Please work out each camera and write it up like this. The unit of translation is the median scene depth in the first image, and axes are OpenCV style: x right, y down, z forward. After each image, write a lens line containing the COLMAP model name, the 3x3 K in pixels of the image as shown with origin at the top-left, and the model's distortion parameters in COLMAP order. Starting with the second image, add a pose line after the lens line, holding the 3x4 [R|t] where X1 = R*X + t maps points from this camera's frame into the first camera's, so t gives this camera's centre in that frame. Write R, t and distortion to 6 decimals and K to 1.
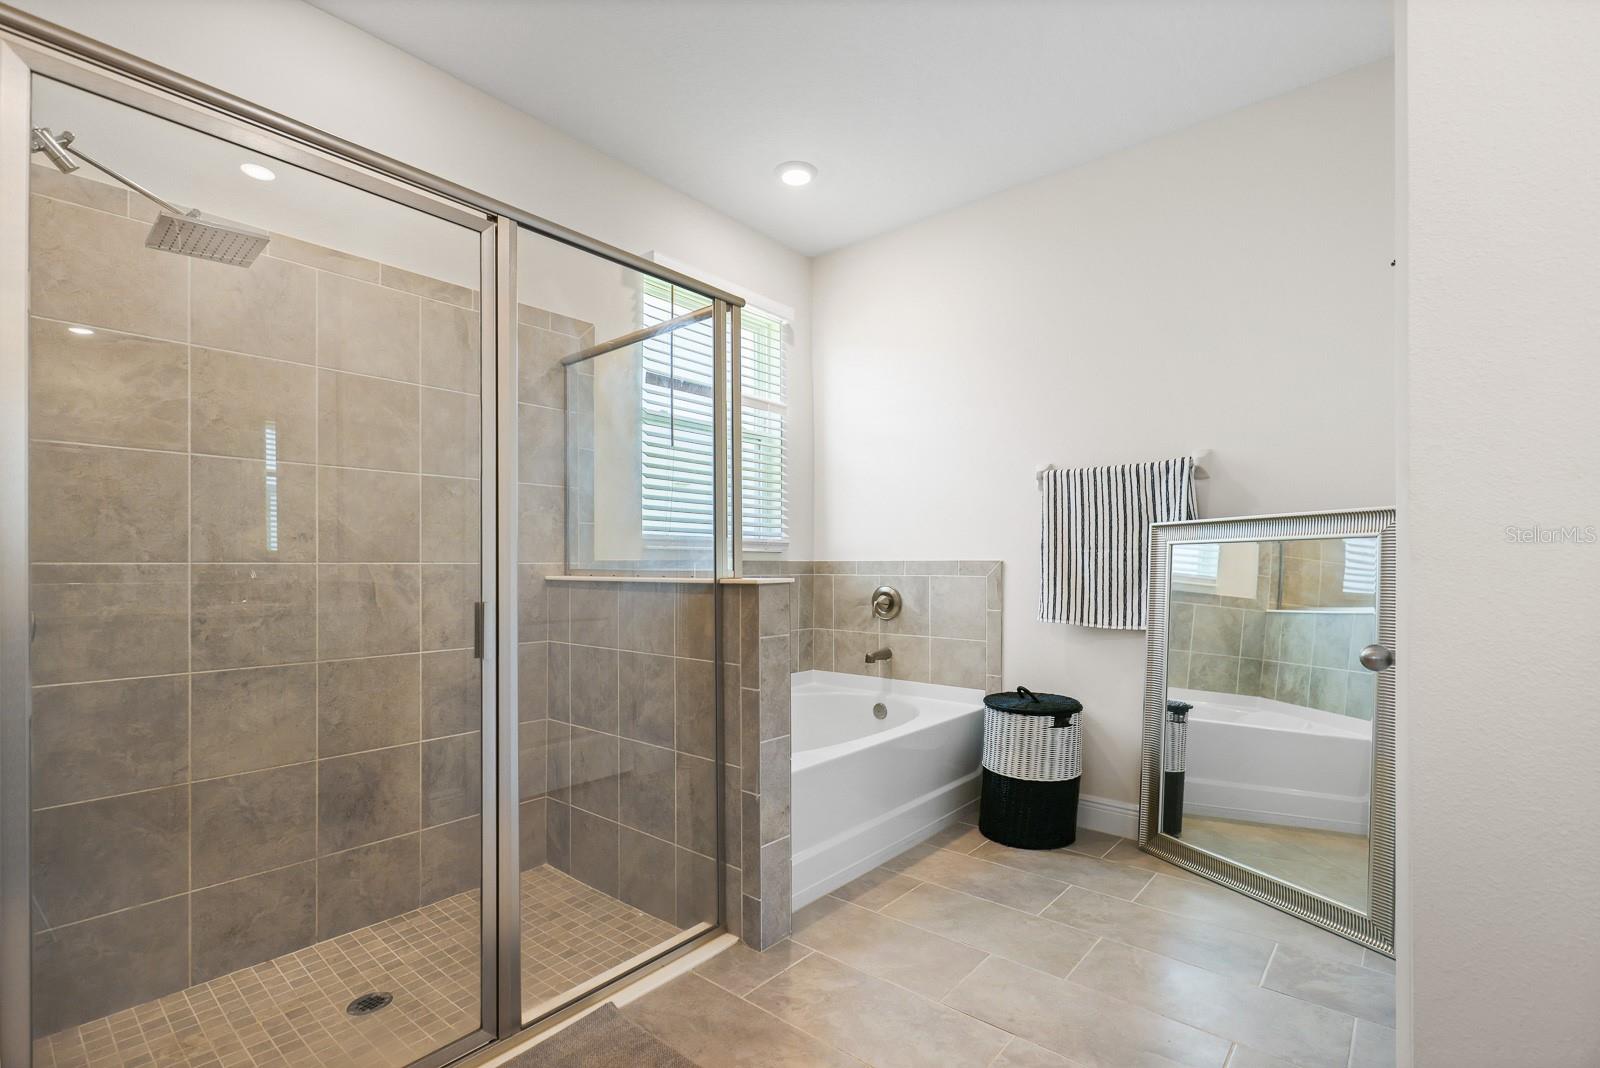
lens RADIAL K [[731.1, 0, 810.2], [0, 731.1, 562.6], [0, 0, 1]] dist [-0.000576, 0.000258]
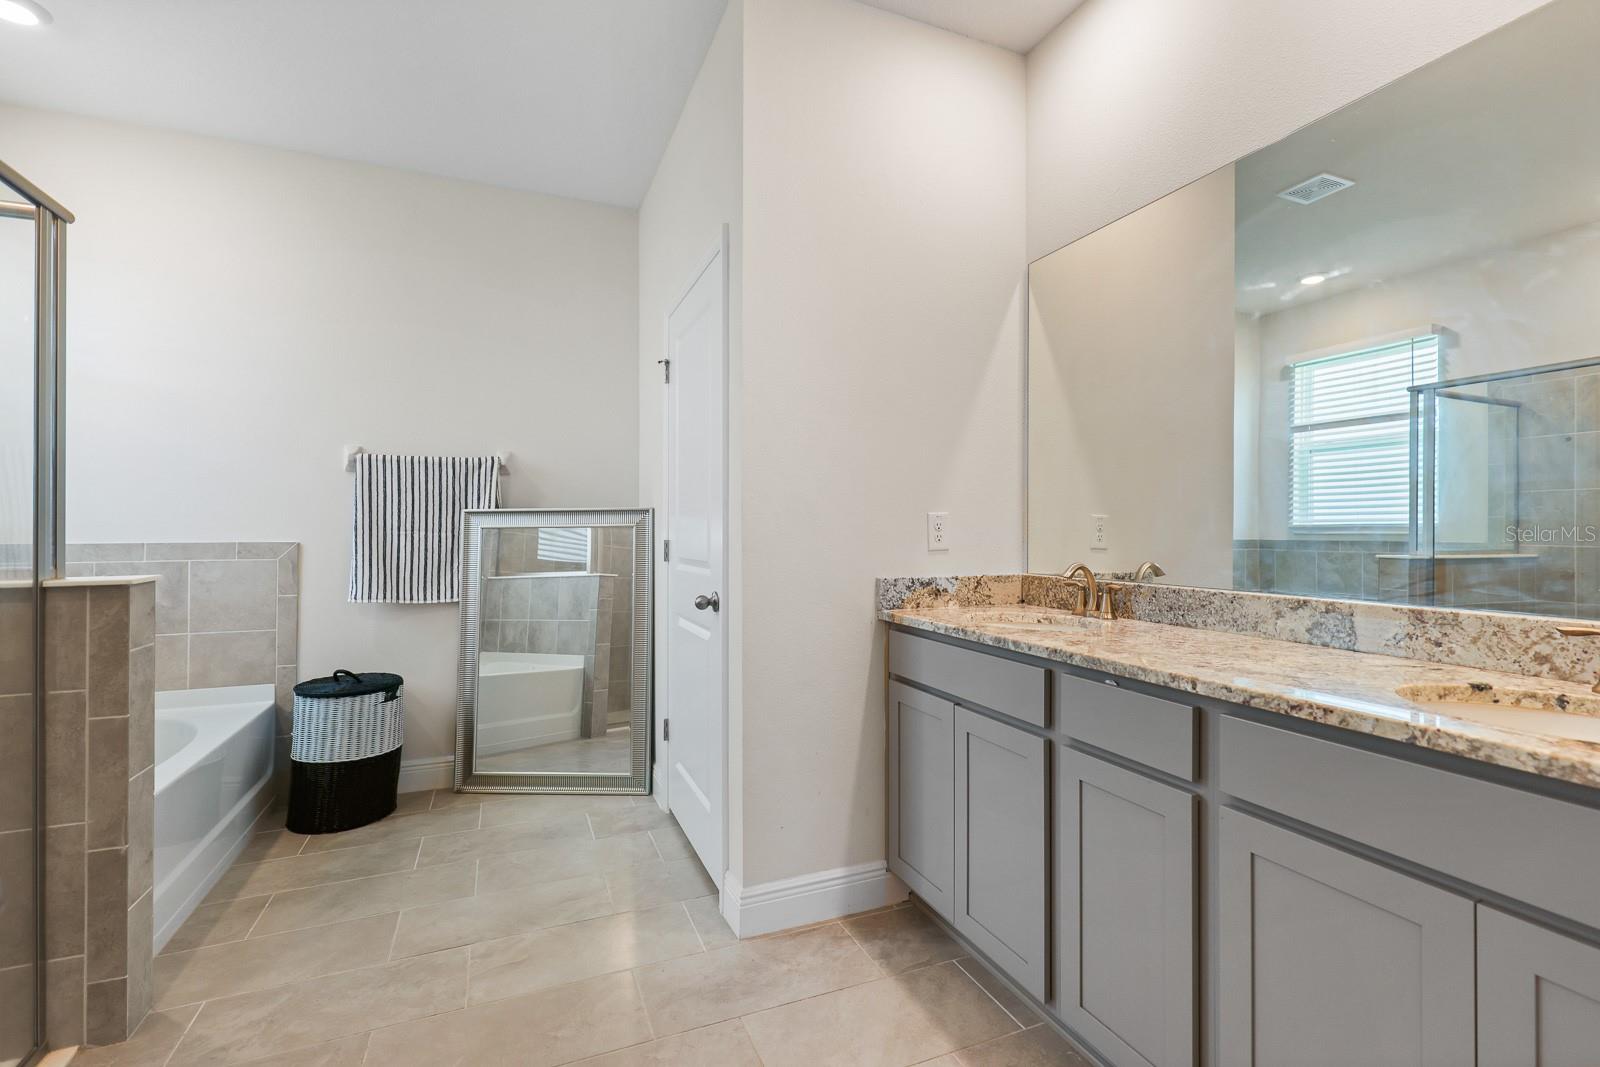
lens RADIAL K [[732.3, 0, 837.8], [0, 732.3, 525.5], [0, 0, 1]] dist [0.000886, 0.000249]
pose [[0.432856, 0.005650, 0.901445, -0.322418], [-0.001979, 0.999984, -0.005318, -0.023044], [-0.901461, 0.000518, 0.432860, -0.040772]]
